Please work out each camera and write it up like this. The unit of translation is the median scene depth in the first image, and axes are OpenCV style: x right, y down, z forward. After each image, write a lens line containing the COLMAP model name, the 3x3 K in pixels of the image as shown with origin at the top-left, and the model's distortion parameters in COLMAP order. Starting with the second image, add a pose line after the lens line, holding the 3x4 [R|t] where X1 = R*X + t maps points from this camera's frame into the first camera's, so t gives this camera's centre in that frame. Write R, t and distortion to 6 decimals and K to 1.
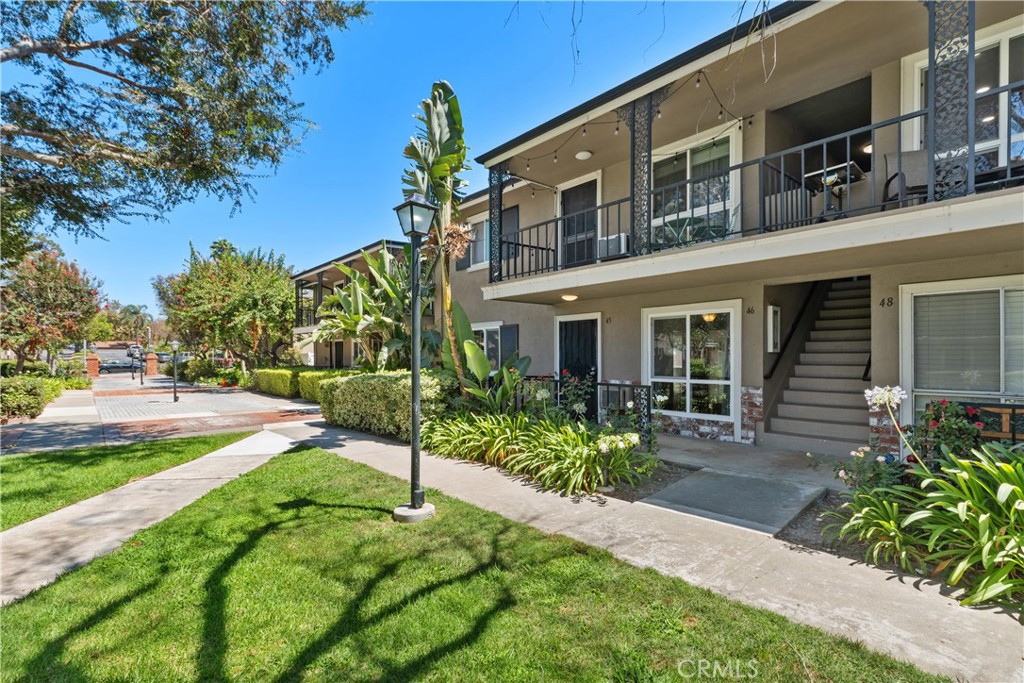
lens RADIAL K [[509.2, 0, 451.4], [0, 509.2, 357.7], [0, 0, 1]] dist [0.004737, 0.000526]
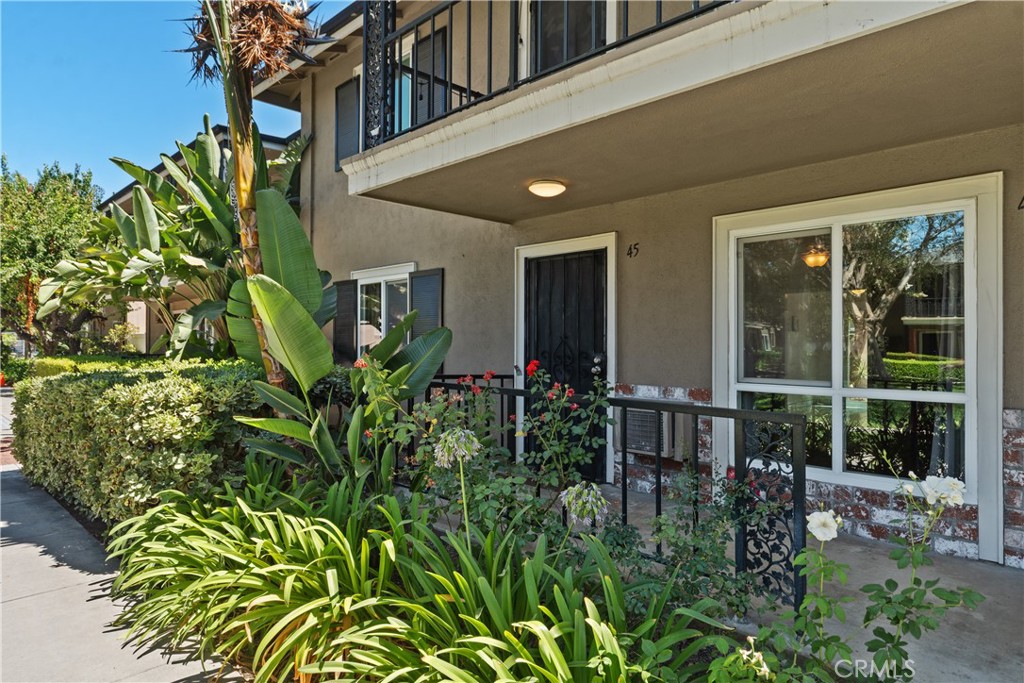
lens RADIAL K [[596.5, 0, 512.0], [0, 596.5, 341.5], [0, 0, 1]] dist [0.000595, 0.000270]
pose [[0.984752, 0.010121, 0.173671, 0.135177], [-0.008632, 0.999919, -0.009331, 0.013434], [-0.173751, 0.007690, 0.984760, 0.591608]]
